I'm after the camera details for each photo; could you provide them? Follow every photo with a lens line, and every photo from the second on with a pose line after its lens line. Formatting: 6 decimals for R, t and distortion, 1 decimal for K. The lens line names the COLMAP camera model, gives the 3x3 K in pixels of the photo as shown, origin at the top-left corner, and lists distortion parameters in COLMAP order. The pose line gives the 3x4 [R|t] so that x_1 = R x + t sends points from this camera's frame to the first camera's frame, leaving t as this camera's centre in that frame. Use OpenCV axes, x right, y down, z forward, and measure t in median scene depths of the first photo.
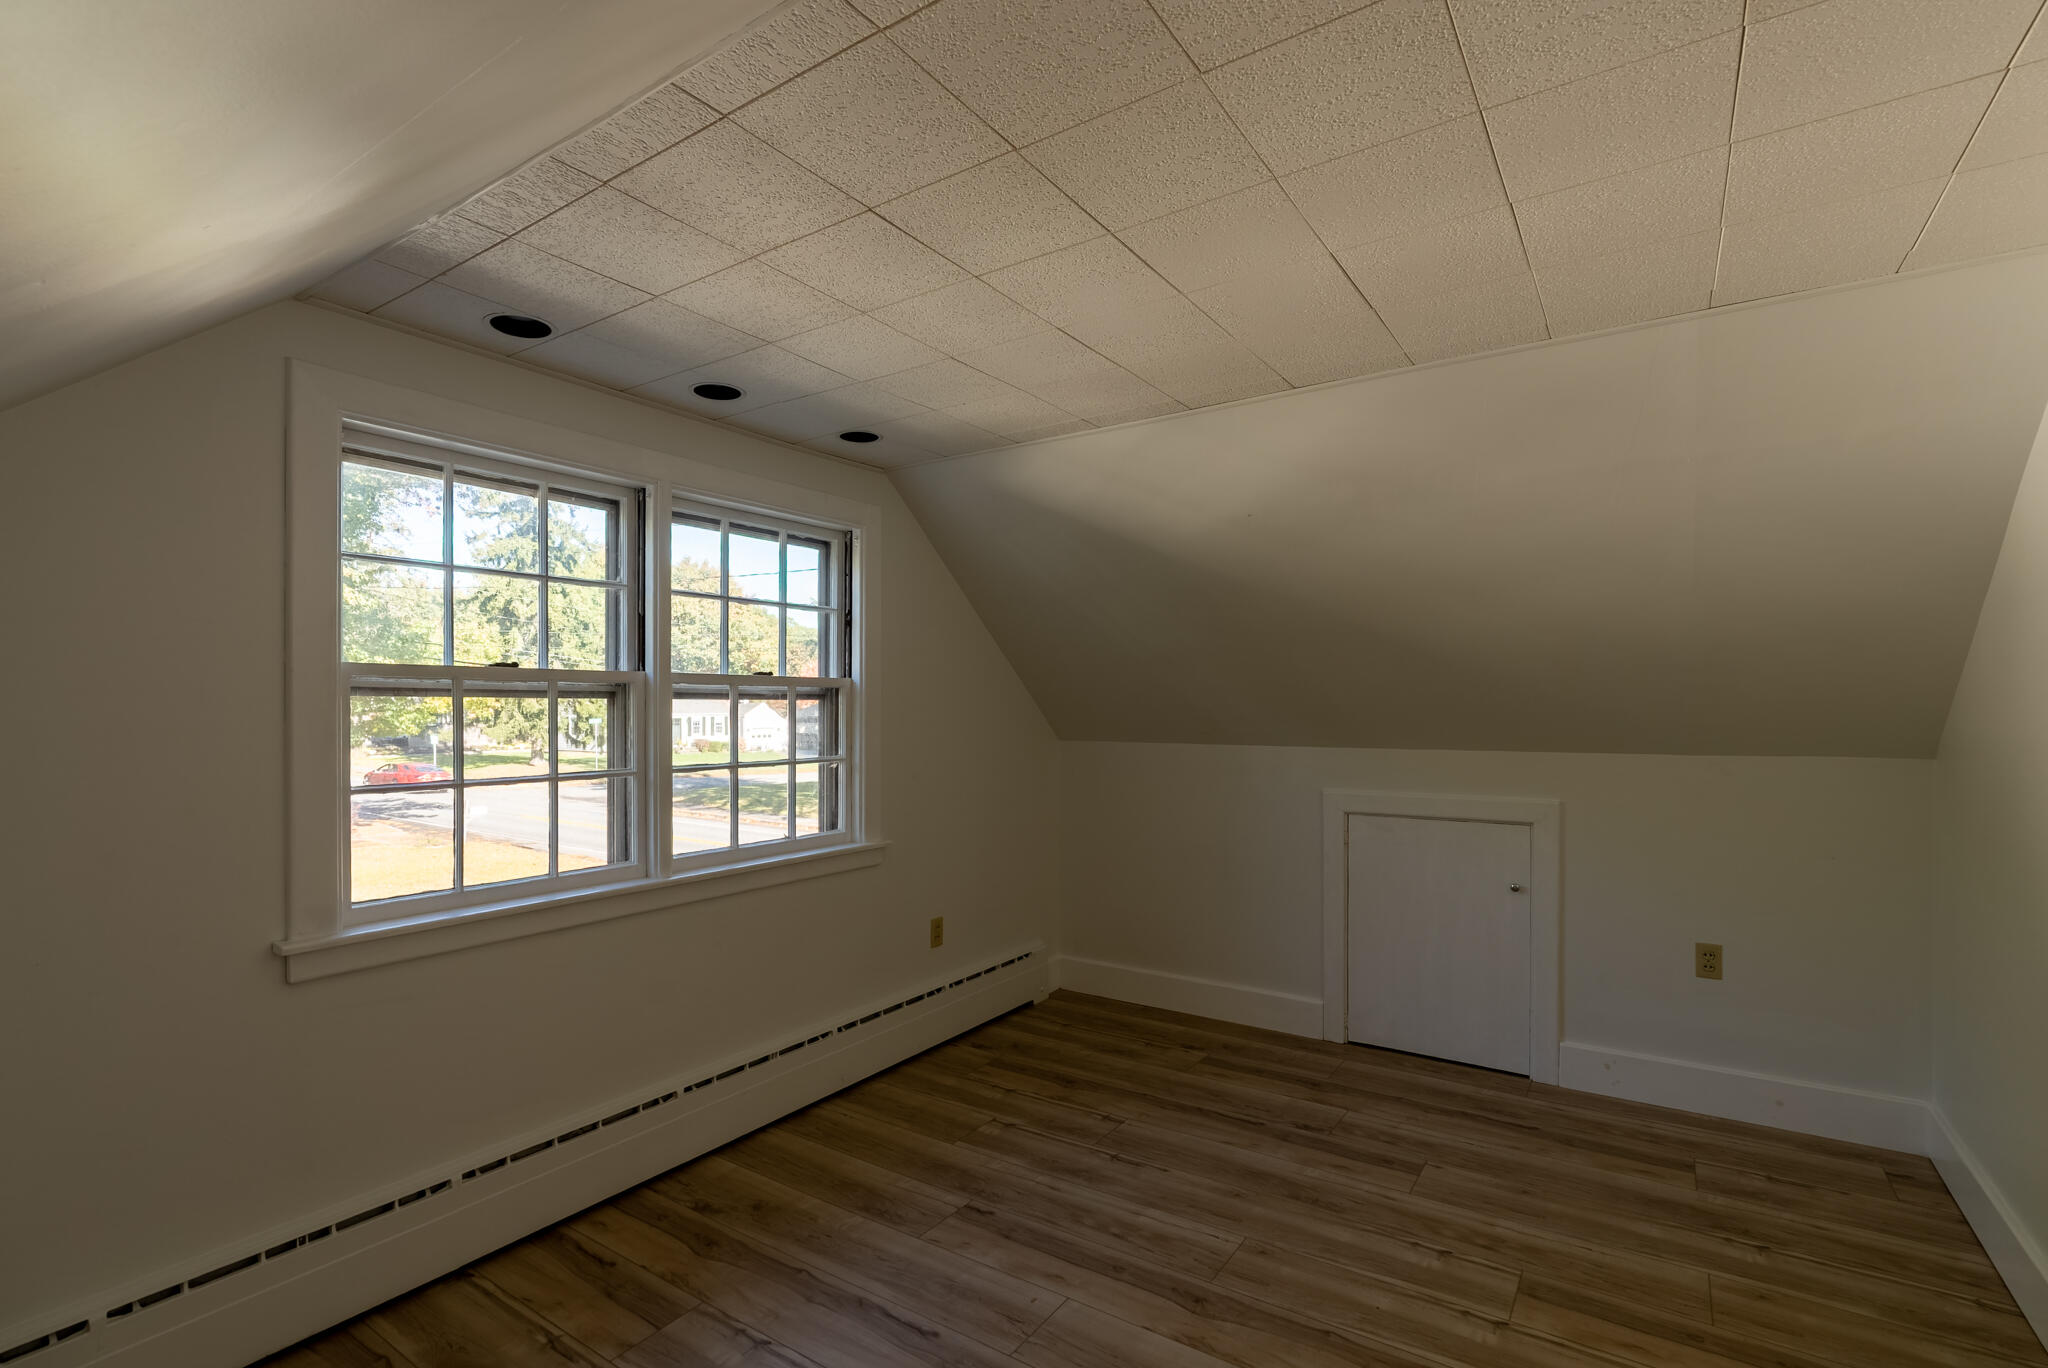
lens RADIAL K [[950.9, 0, 1022.9], [0, 950.9, 701.3], [0, 0, 1]] dist [-0.001552, 0.000375]
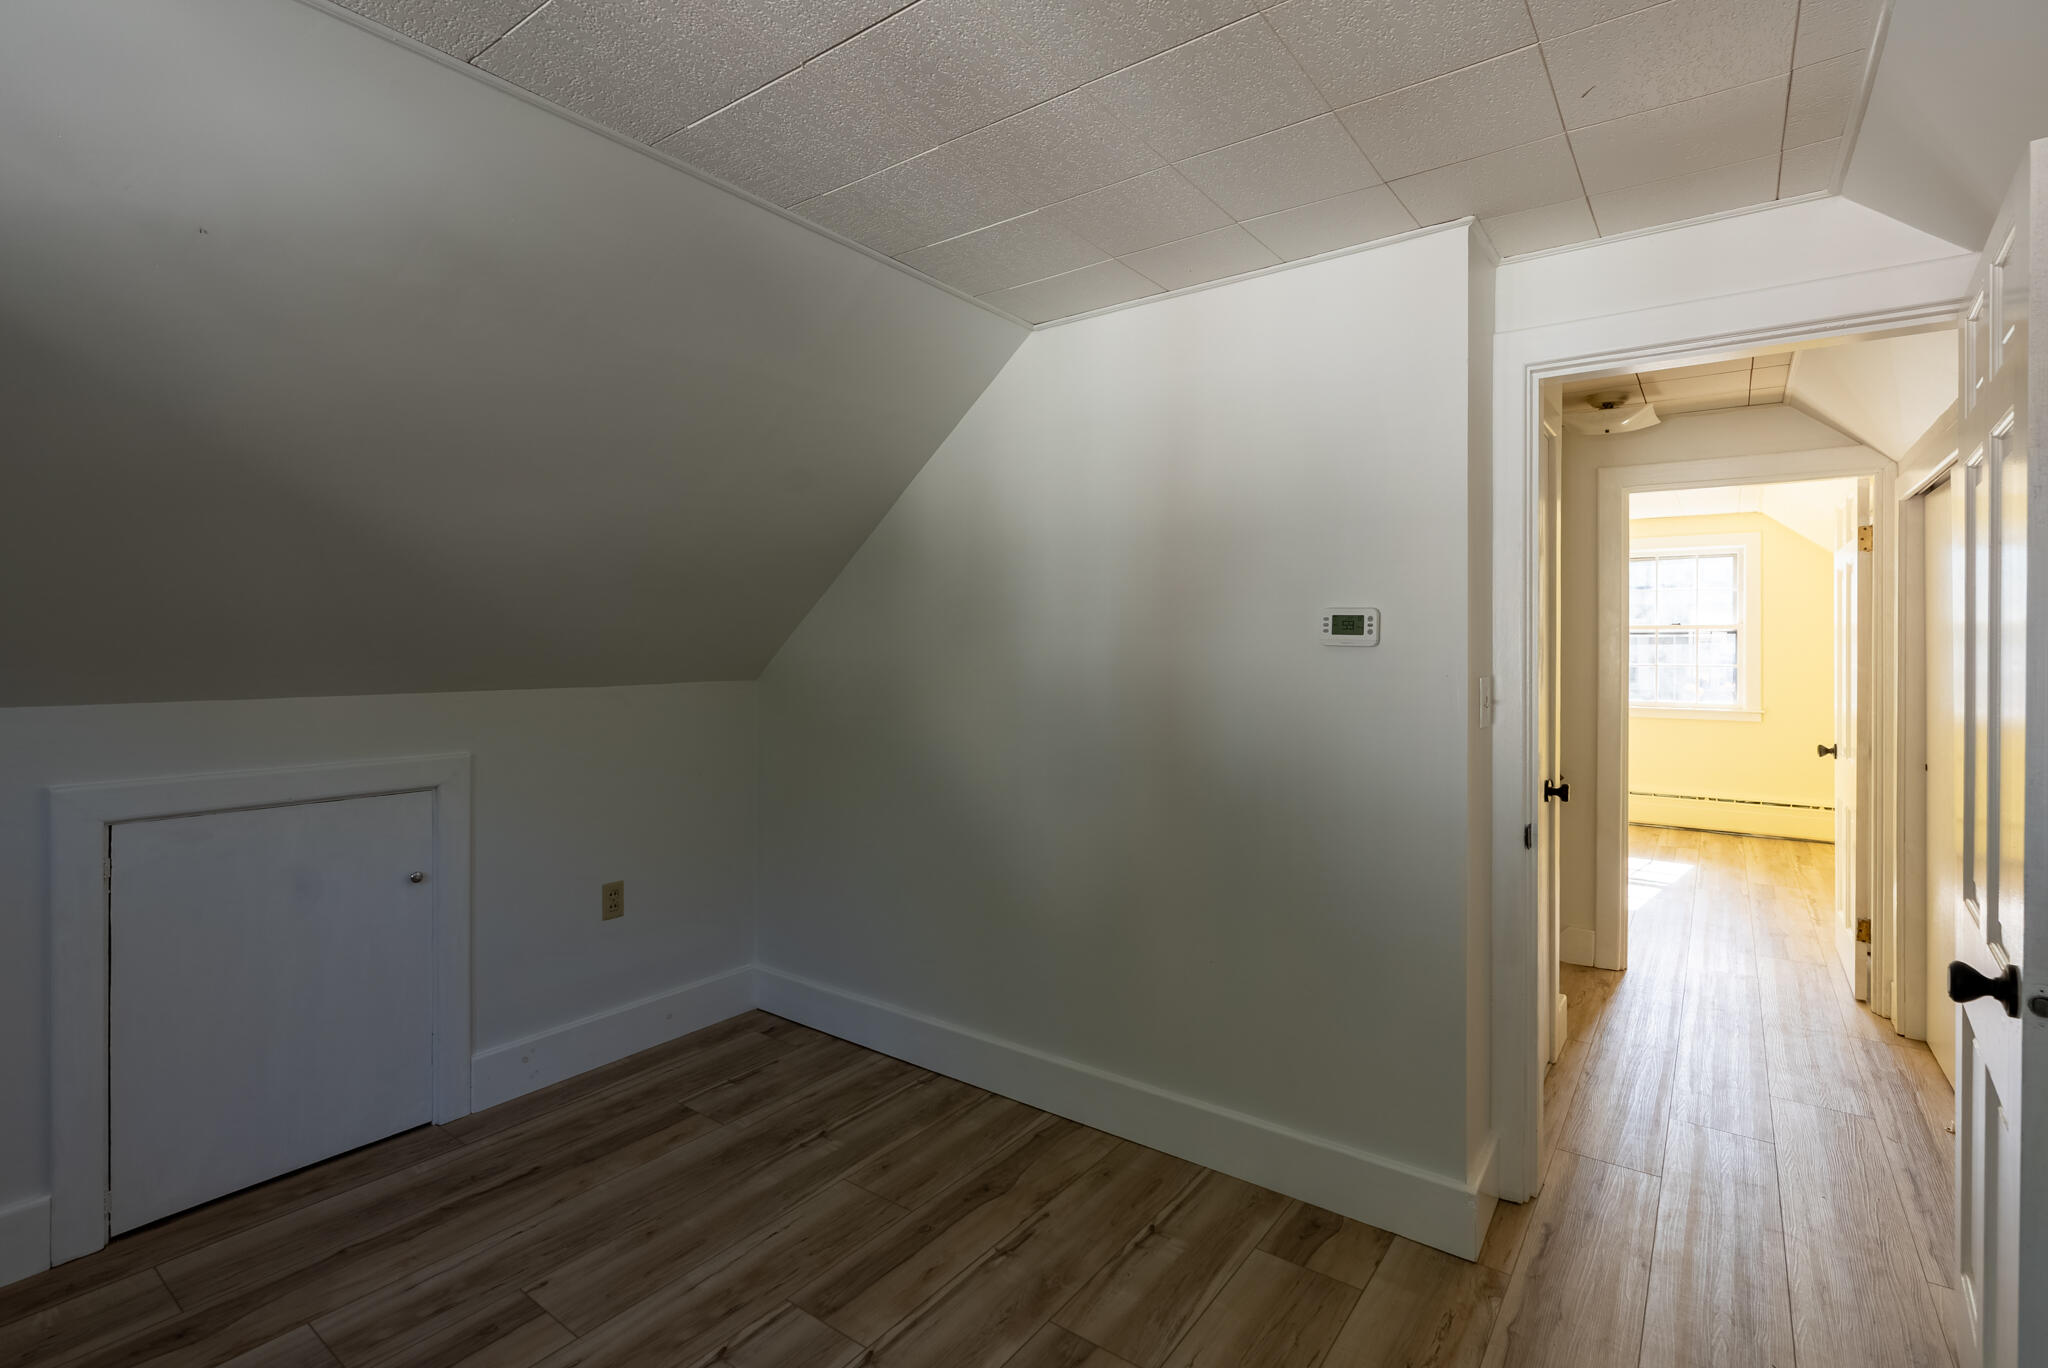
lens RADIAL K [[956.3, 0, 1018.7], [0, 956.3, 636.7], [0, 0, 1]] dist [0.000312, 0.000421]
pose [[0.043659, 0.011276, 0.998983, -0.260876], [-0.009464, 0.999896, -0.010873, 0.014676], [-0.999002, -0.008980, 0.043761, 0.620820]]
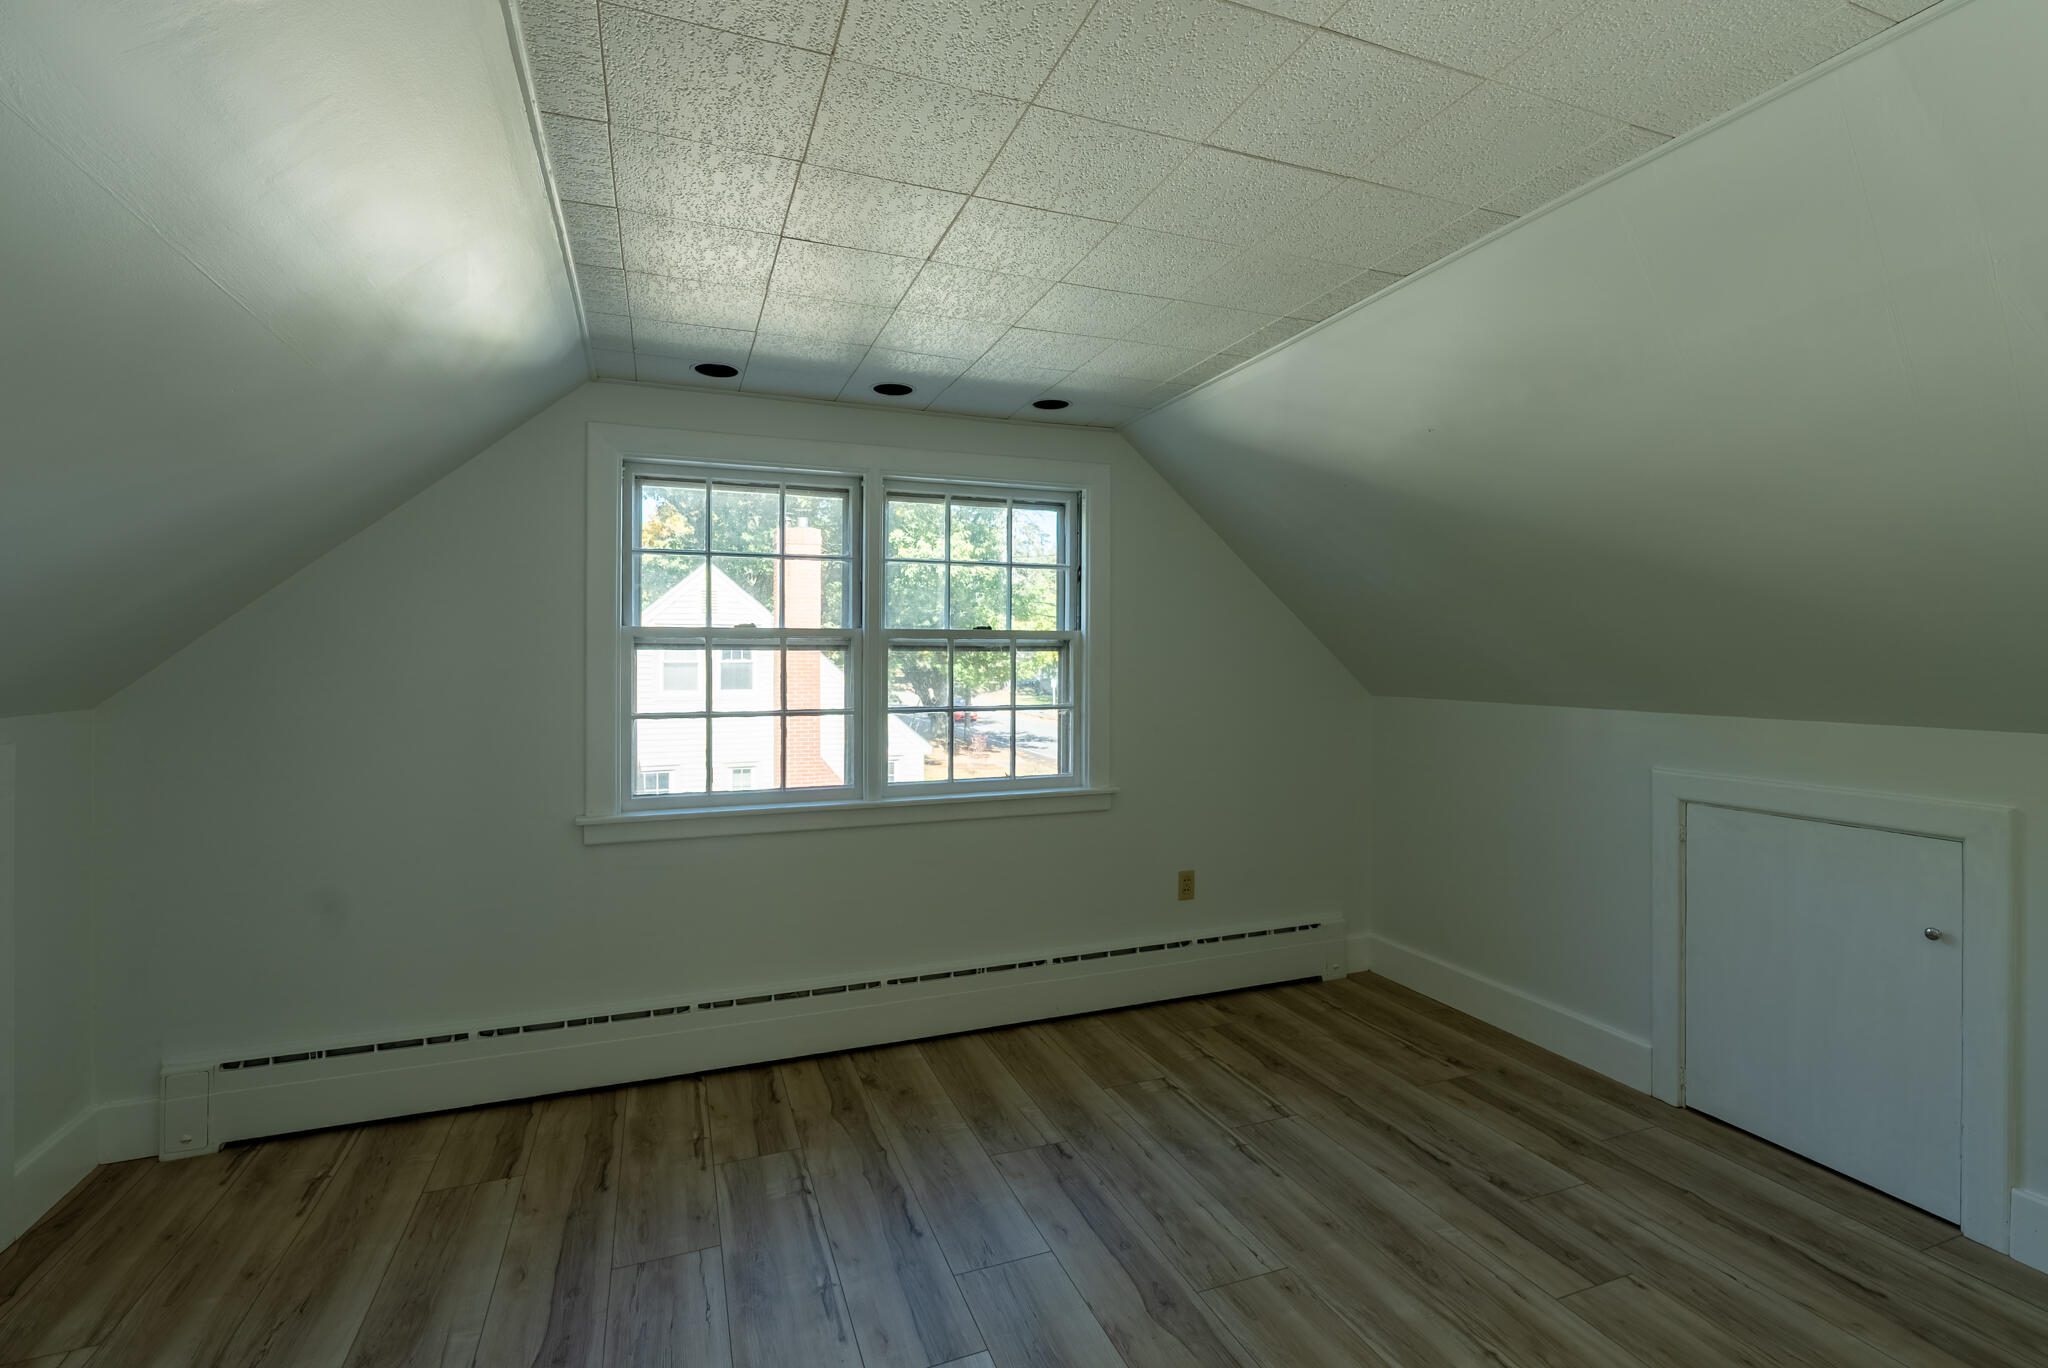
lens RADIAL K [[945.5, 0, 1033.0], [0, 945.5, 645.9], [0, 0, 1]] dist [-0.009217, 0.005169]
pose [[0.825853, -0.004973, -0.563863, 0.461862], [0.001838, 0.999980, -0.006127, -0.001244], [0.563882, 0.004023, 0.825846, 0.131672]]
